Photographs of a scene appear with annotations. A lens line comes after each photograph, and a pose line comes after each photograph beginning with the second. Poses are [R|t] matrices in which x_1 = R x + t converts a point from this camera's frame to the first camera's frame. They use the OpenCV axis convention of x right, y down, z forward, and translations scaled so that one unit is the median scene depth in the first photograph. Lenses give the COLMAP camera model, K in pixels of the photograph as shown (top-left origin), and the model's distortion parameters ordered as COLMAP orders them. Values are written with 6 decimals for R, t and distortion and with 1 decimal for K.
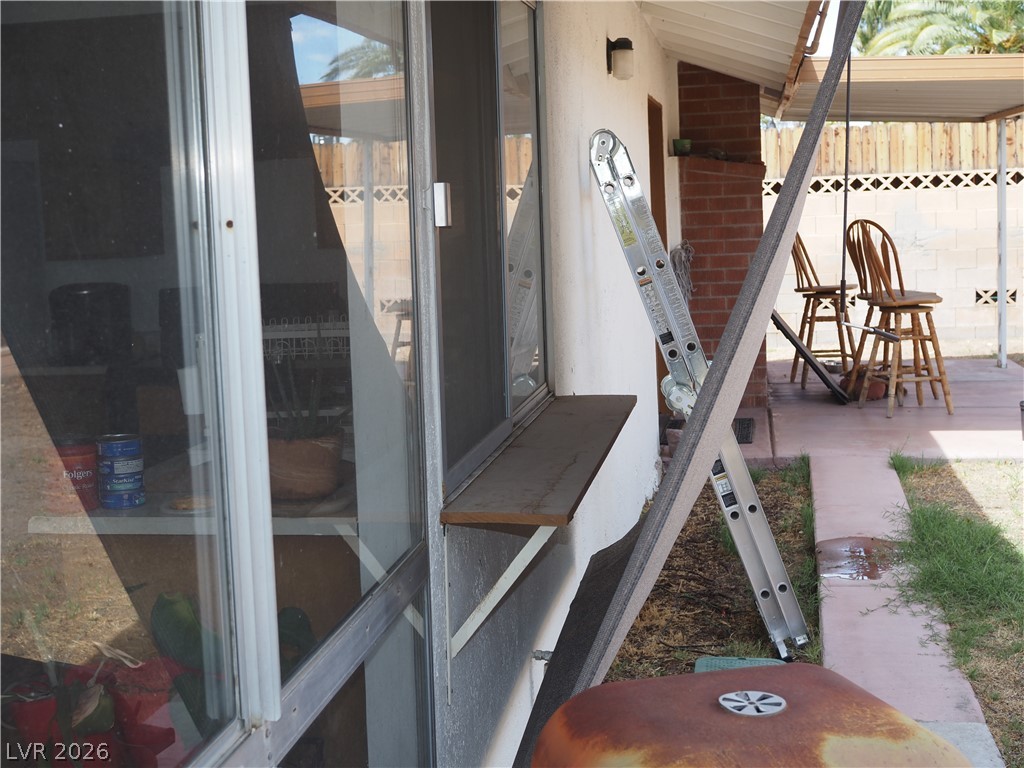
lens RADIAL K [[1505.2, 0, 512.0], [0, 1505.2, 384.0], [0, 0, 1]] dist [-0.098387, 0.174882]
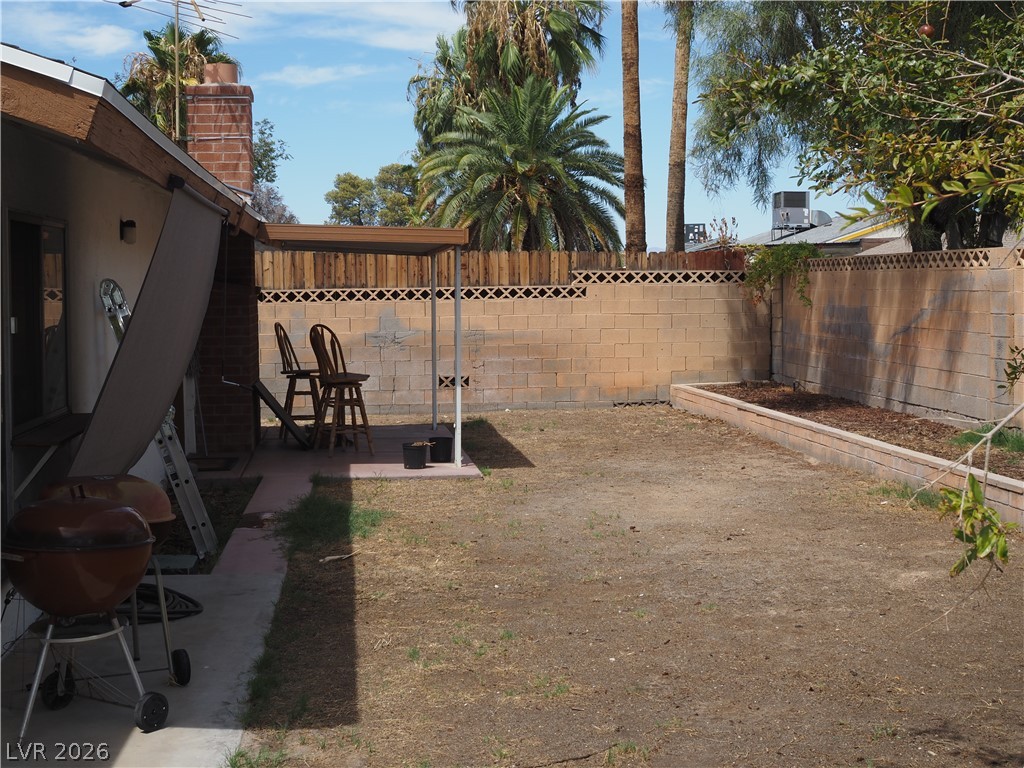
lens RADIAL K [[1505.2, 0, 512.0], [0, 1505.2, 384.0], [0, 0, 1]] dist [-0.098387, 0.174882]
pose [[0.964724, 0.015455, 0.262810, 0.026494], [0.000595, 0.998145, -0.060885, 0.034439], [-0.263263, 0.058894, 0.962925, -0.418835]]
